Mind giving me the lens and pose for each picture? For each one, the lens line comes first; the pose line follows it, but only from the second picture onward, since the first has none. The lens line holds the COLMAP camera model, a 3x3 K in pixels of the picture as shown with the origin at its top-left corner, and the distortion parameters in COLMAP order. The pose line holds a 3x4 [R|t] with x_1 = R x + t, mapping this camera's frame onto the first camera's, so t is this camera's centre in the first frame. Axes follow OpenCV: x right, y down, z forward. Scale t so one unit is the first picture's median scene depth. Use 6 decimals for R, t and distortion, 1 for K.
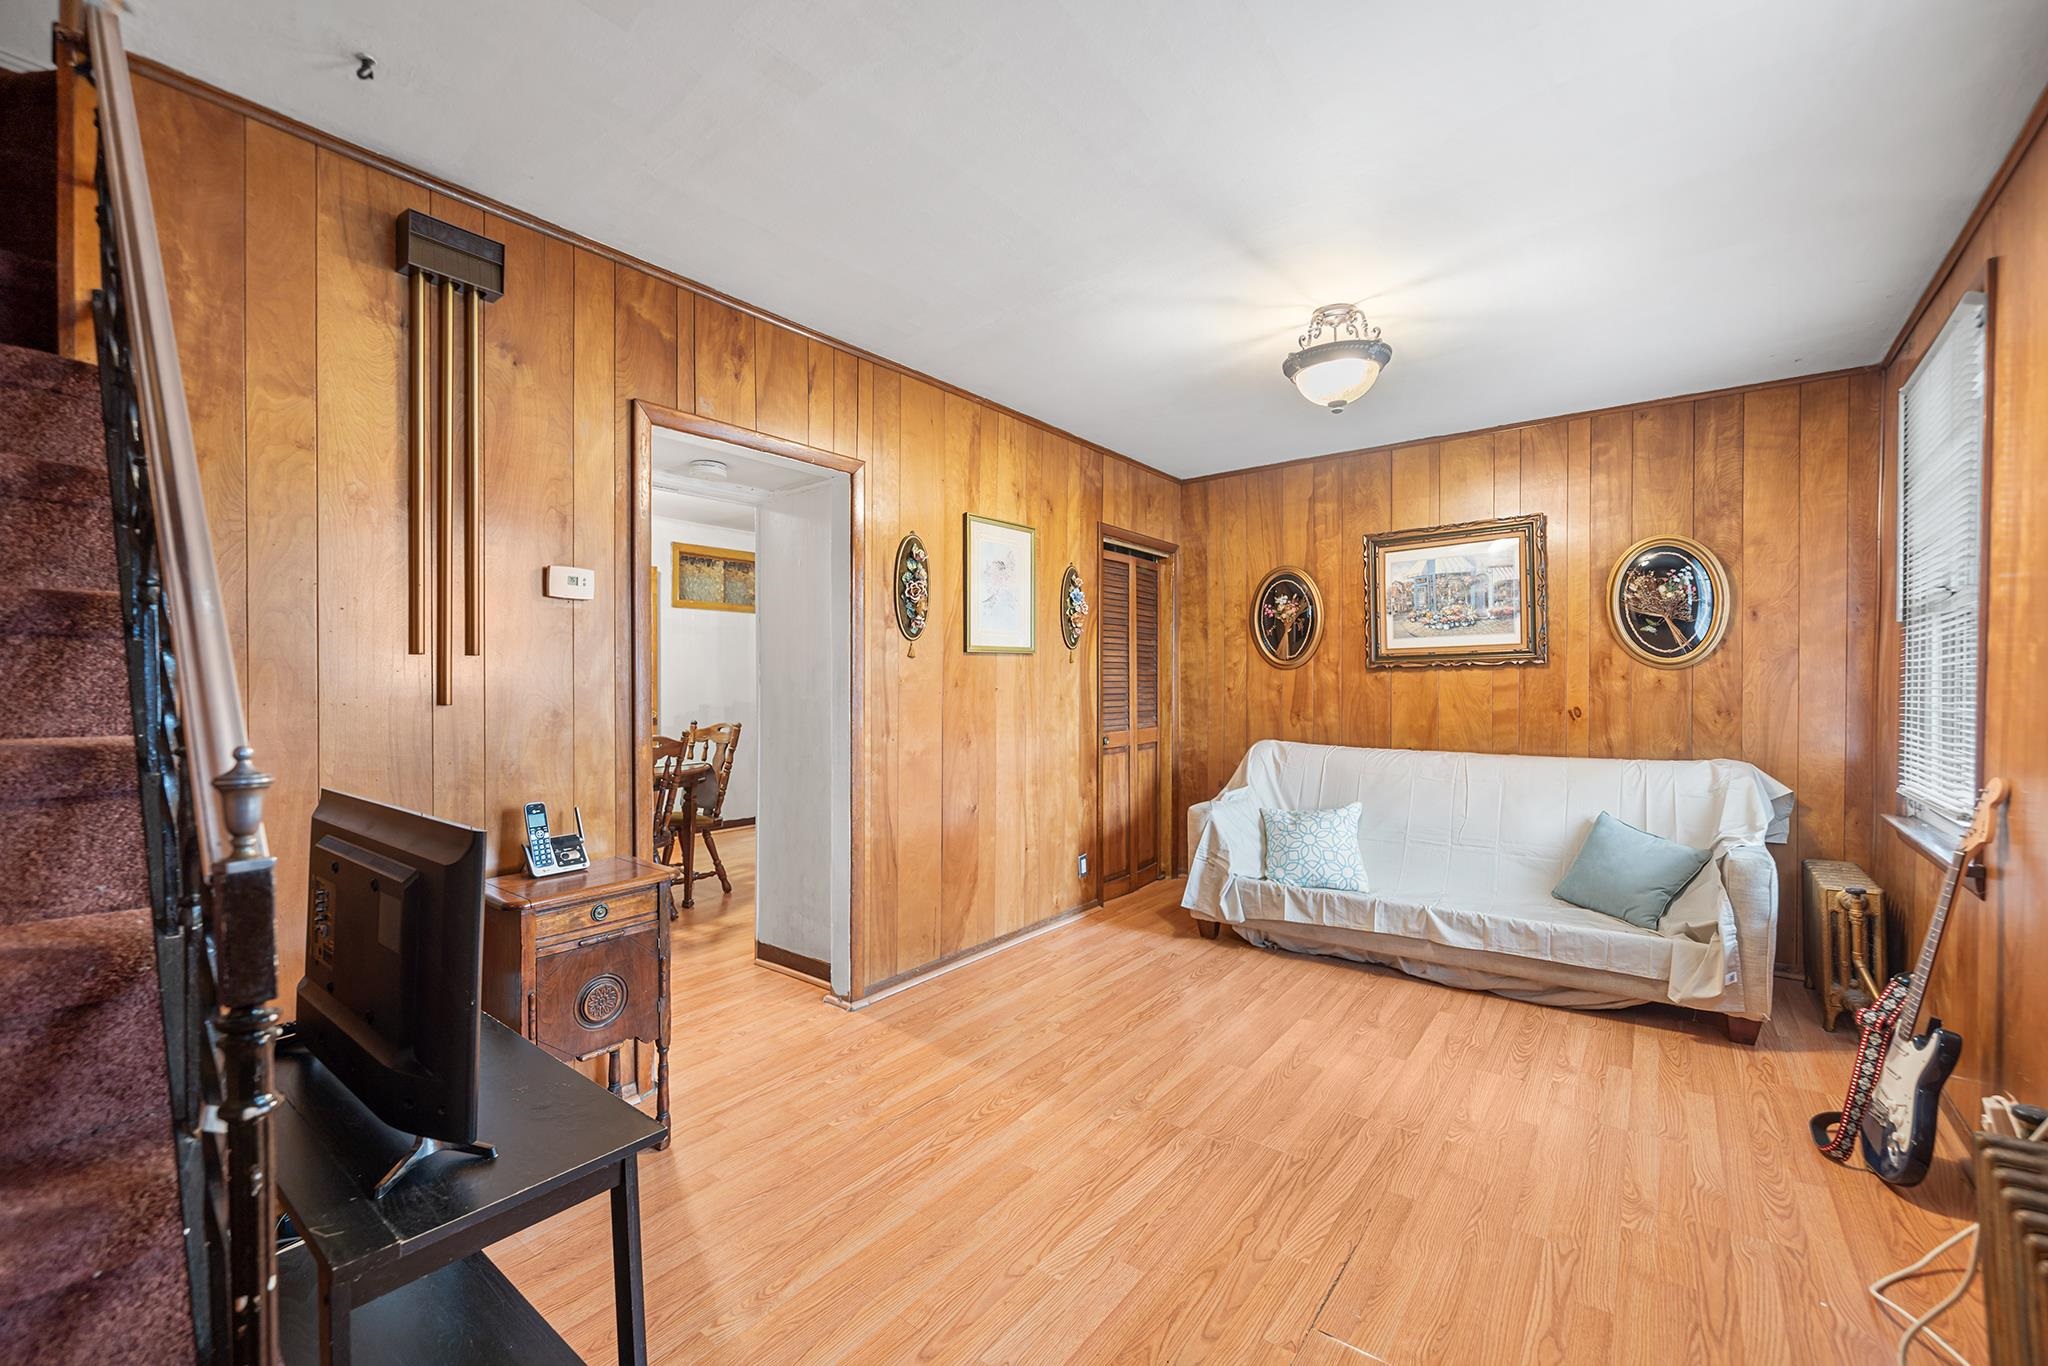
lens RADIAL K [[848.7, 0, 1006.9], [0, 848.7, 687.6], [0, 0, 1]] dist [-0.000636, -0.000020]
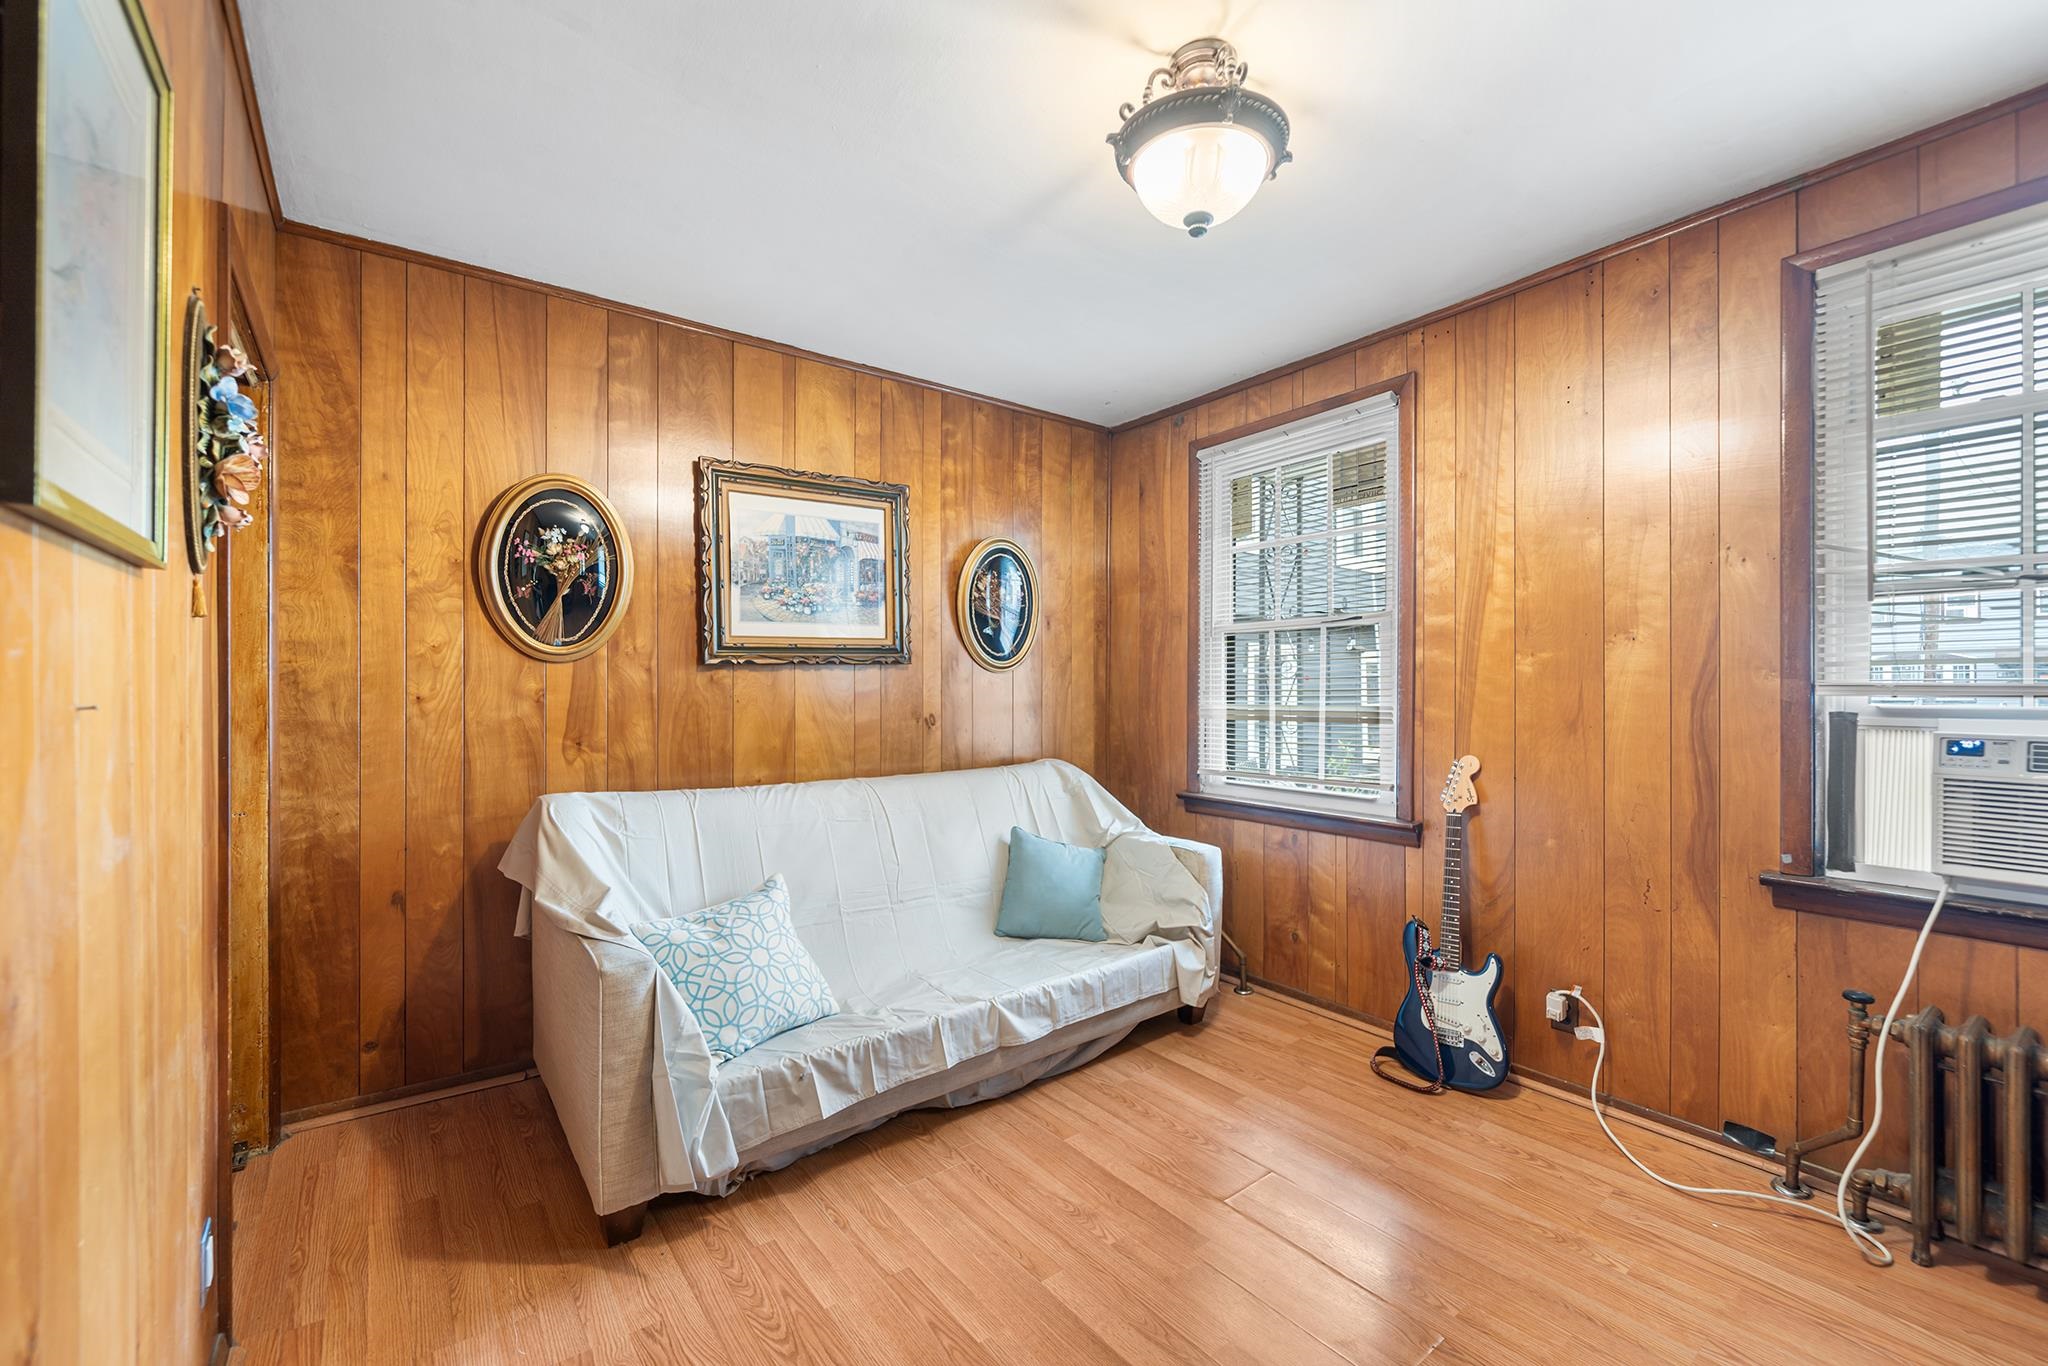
lens RADIAL K [[837.9, 0, 1025.7], [0, 837.9, 689.2], [0, 0, 1]] dist [-0.003092, -0.000096]
pose [[0.242004, -0.001521, 0.970274, -0.145197], [0.006536, 0.999979, -0.000063, -0.001973], [-0.970253, 0.006357, 0.242009, 0.657025]]
